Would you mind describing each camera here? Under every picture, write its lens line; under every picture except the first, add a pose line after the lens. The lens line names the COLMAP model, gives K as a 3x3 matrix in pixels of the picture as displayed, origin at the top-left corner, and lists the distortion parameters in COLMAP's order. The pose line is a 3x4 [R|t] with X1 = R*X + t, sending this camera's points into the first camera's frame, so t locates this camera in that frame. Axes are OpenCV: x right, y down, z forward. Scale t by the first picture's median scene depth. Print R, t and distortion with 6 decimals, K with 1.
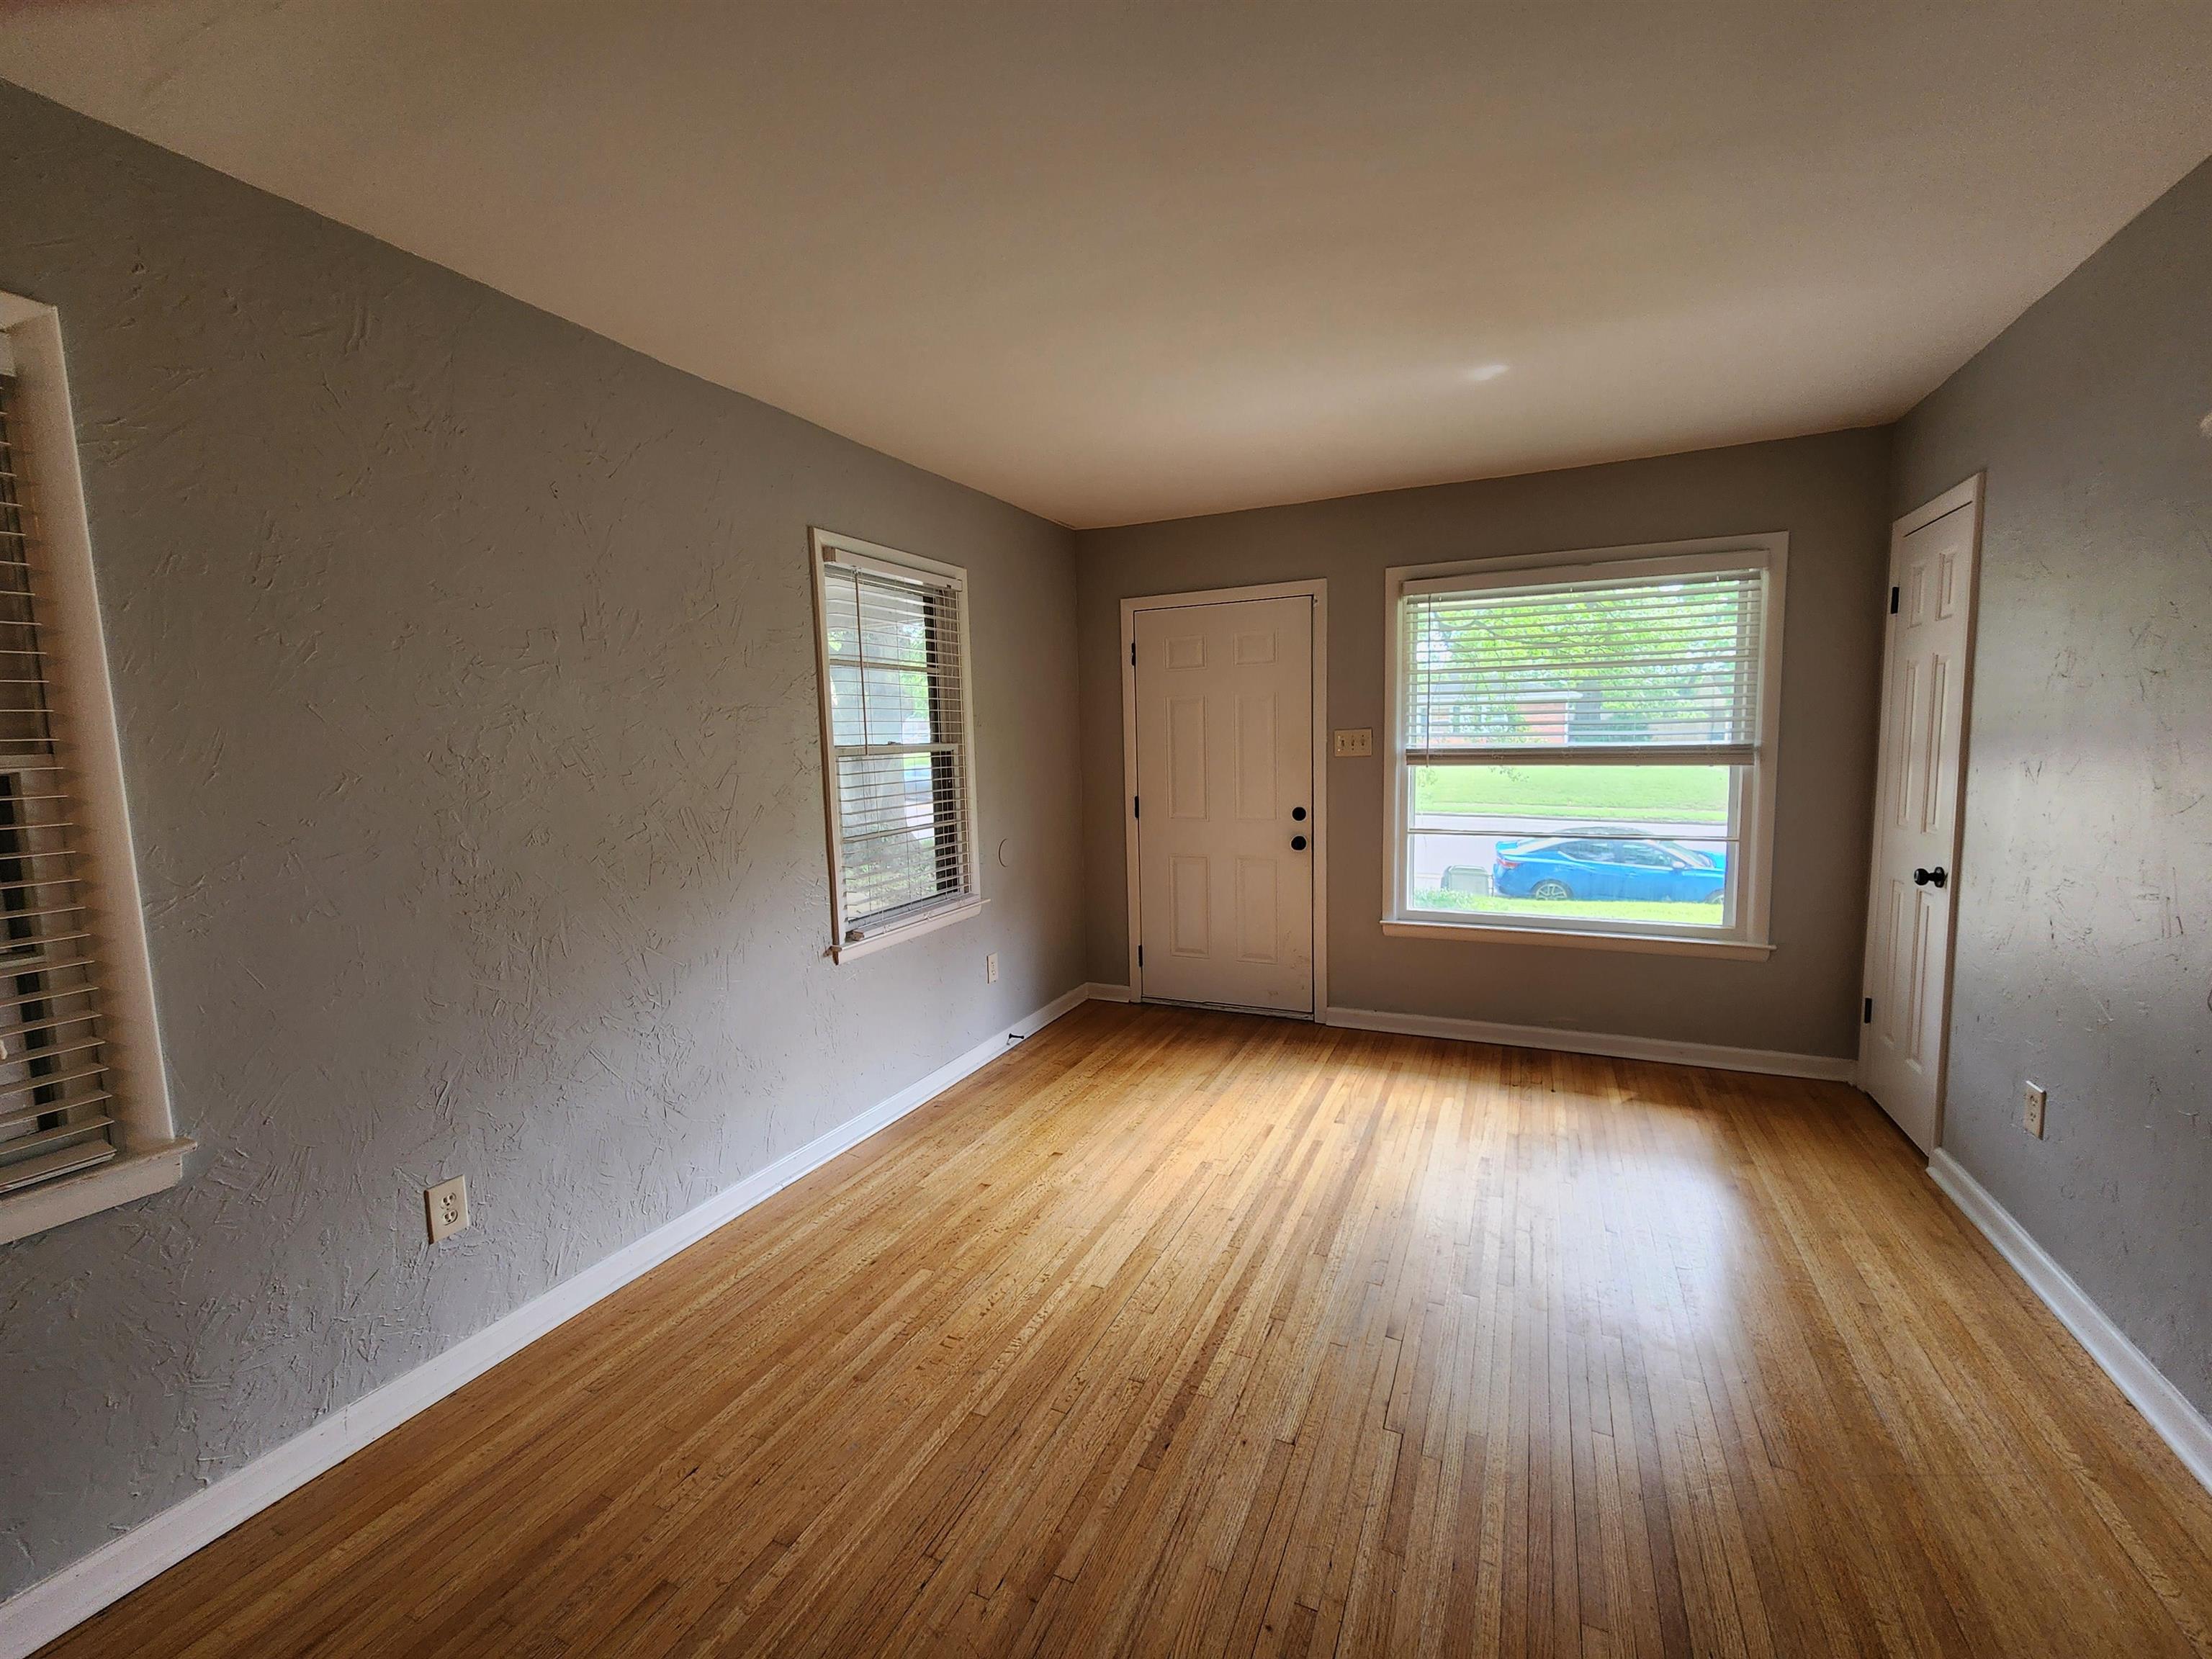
lens RADIAL K [[898.7, 0, 1104.6], [0, 898.7, 826.6], [0, 0, 1]] dist [-0.000223, -0.000094]
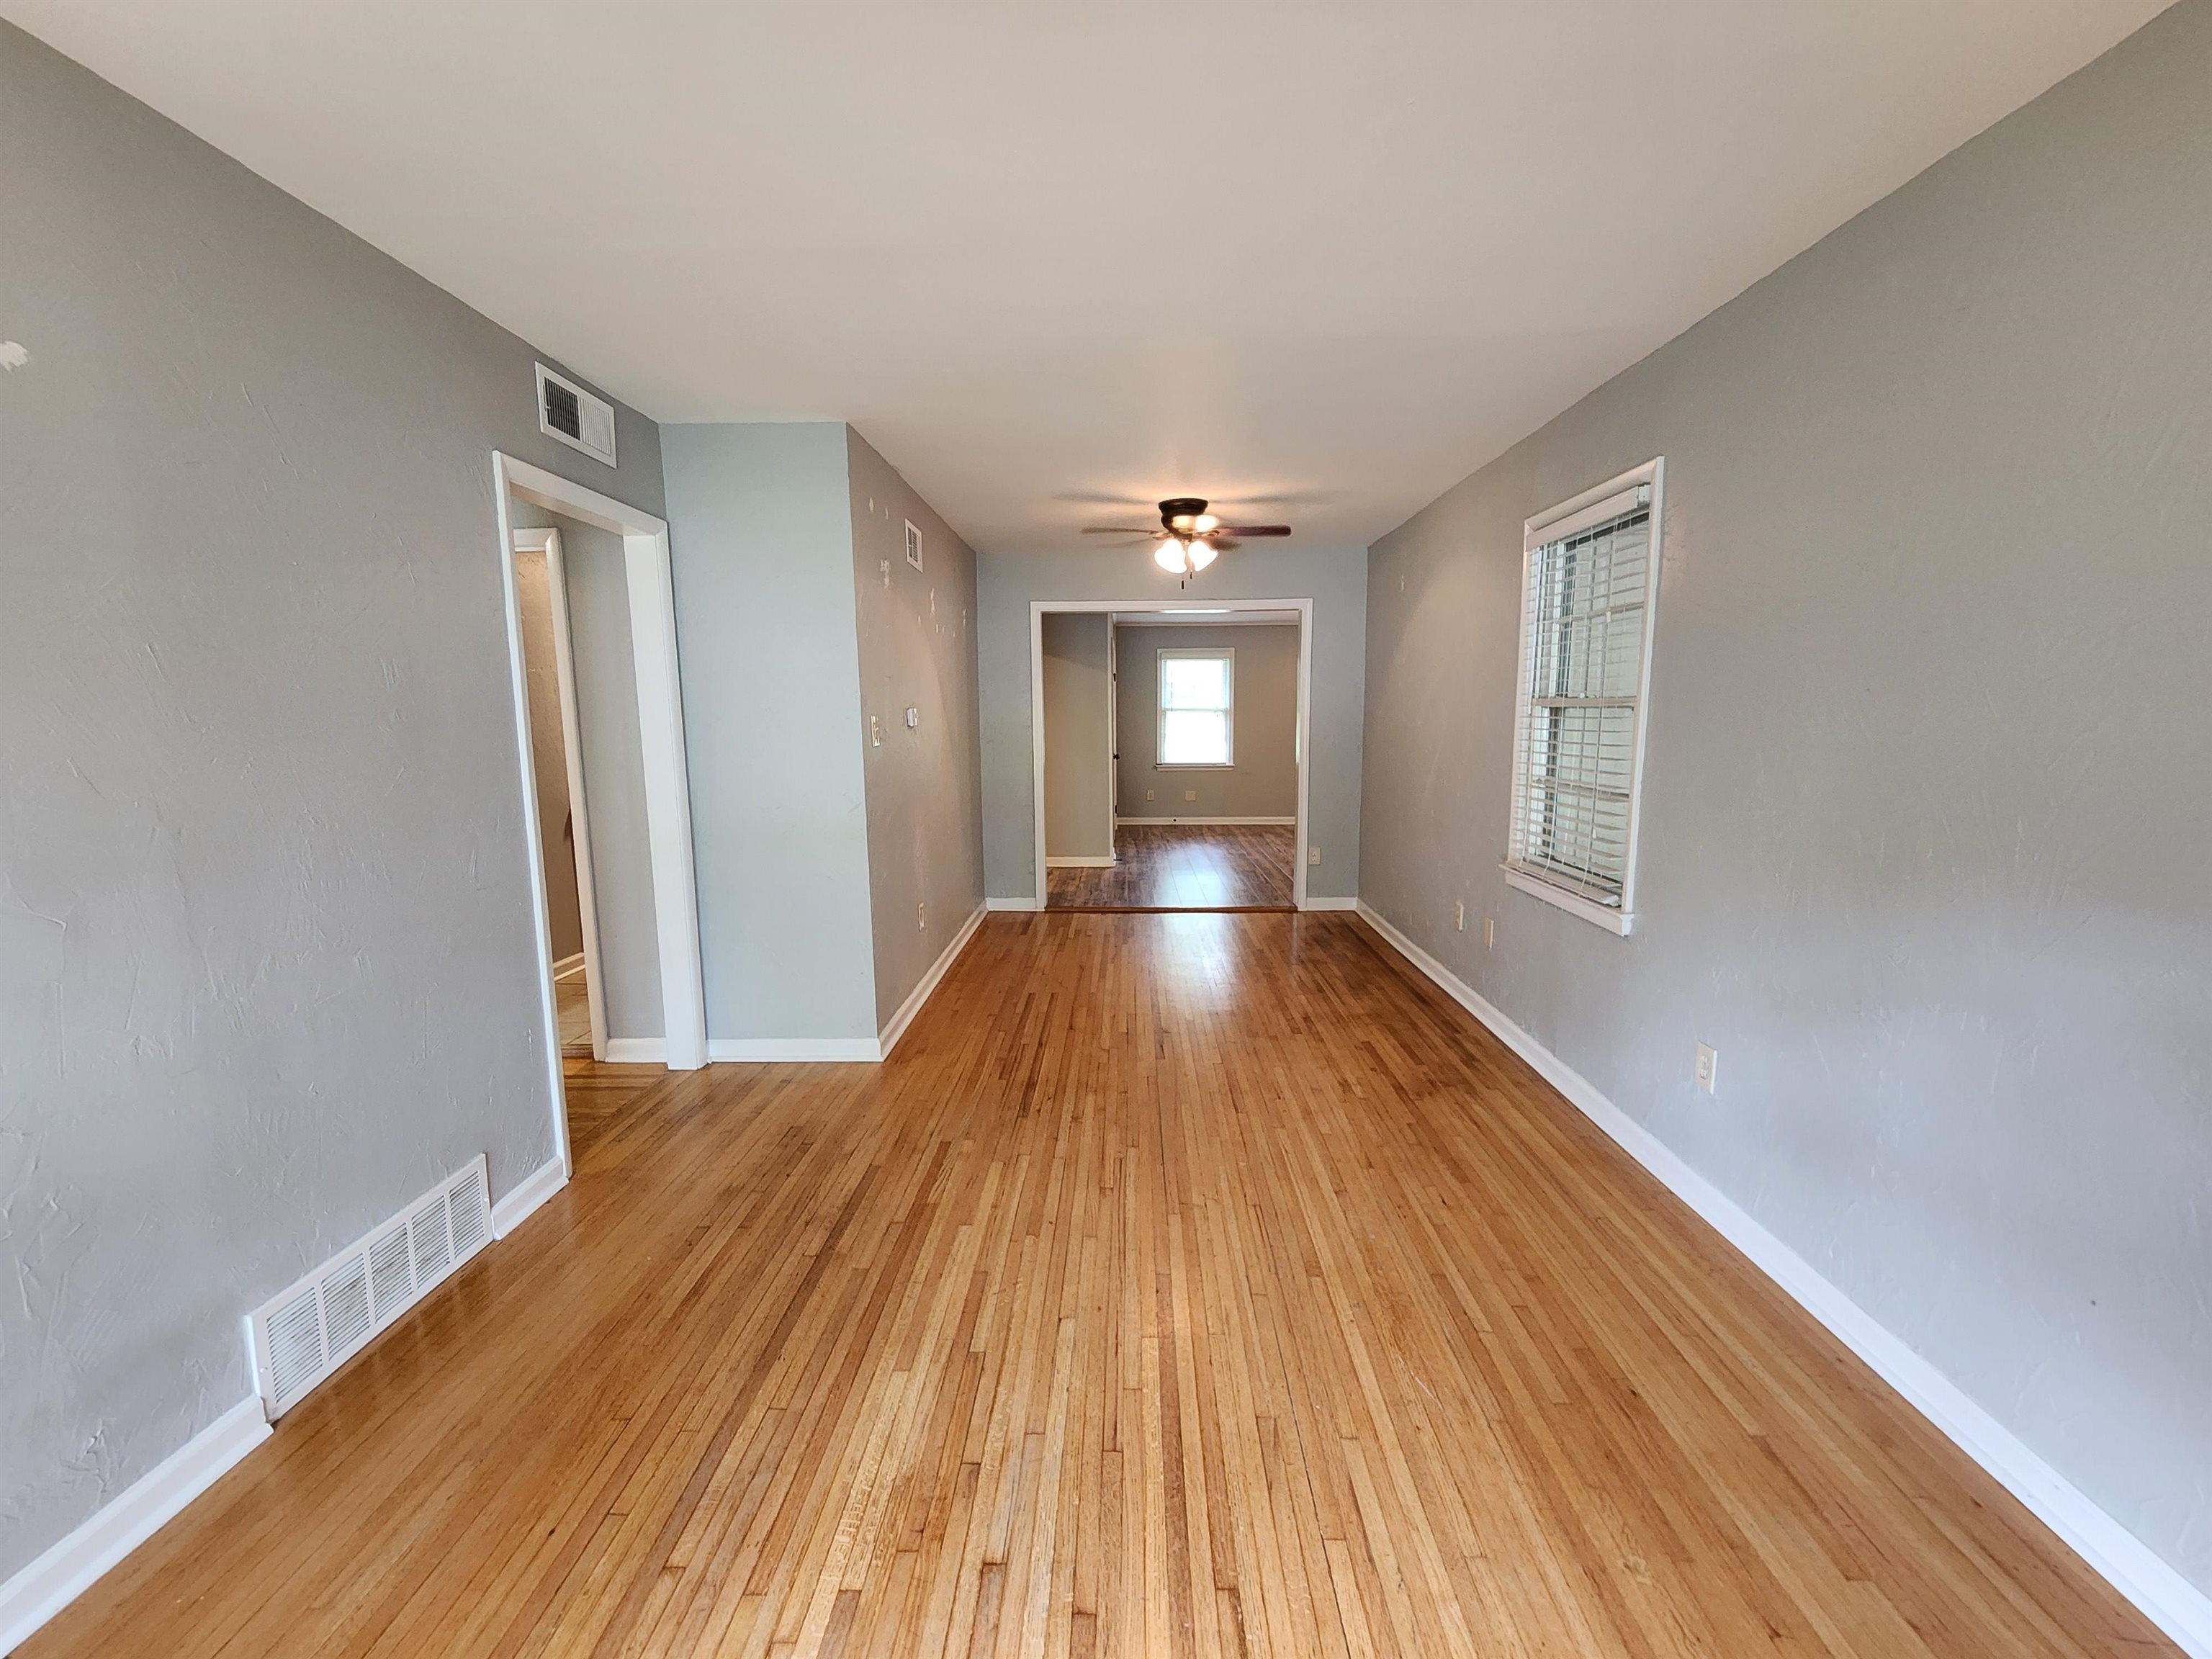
lens RADIAL K [[917.5, 0, 1099.2], [0, 917.5, 838.5], [0, 0, 1]] dist [0.001403, 0.000029]
pose [[-0.913870, 0.089187, -0.396091, 0.277537], [-0.009021, 0.970873, 0.239424, -0.096079], [0.405908, 0.222375, -0.886447, 0.924381]]
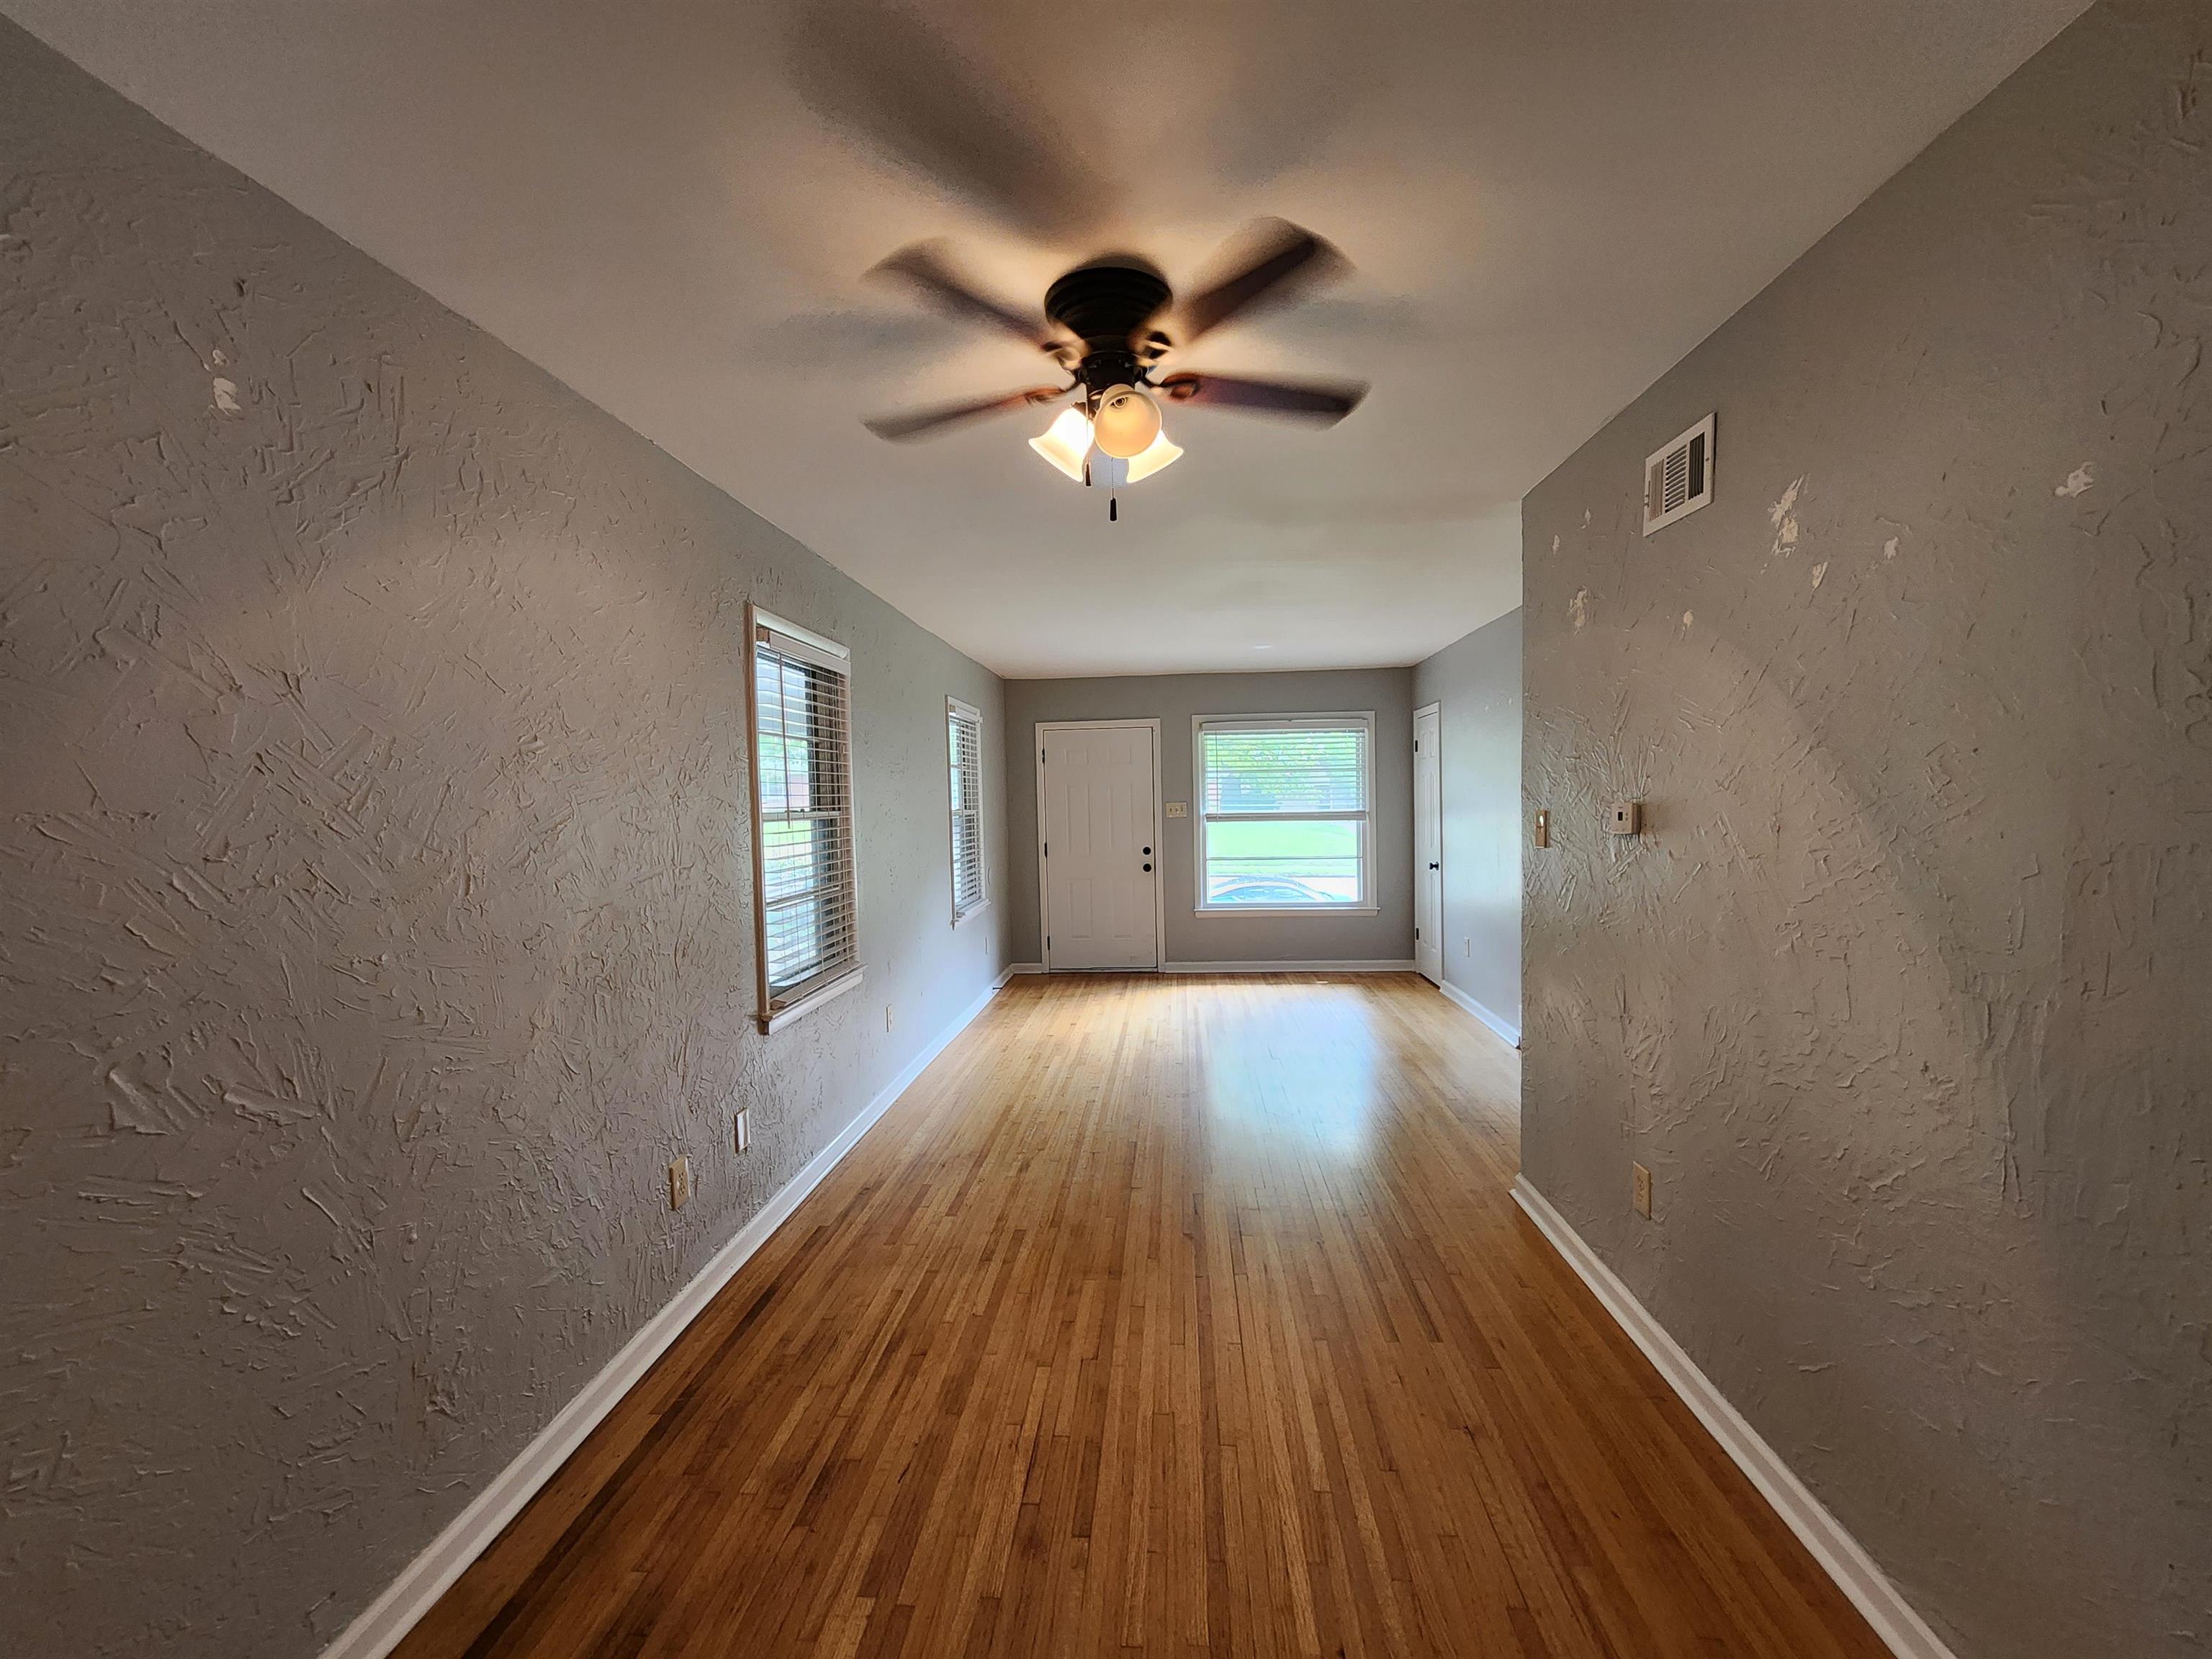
lens RADIAL K [[917.5, 0, 1099.2], [0, 917.5, 838.5], [0, 0, 1]] dist [0.001403, 0.000029]
pose [[0.935152, -0.010227, 0.354098, -0.554407], [0.034091, 0.997542, -0.061221, 0.075080], [-0.352601, 0.069323, 0.933202, -0.693366]]
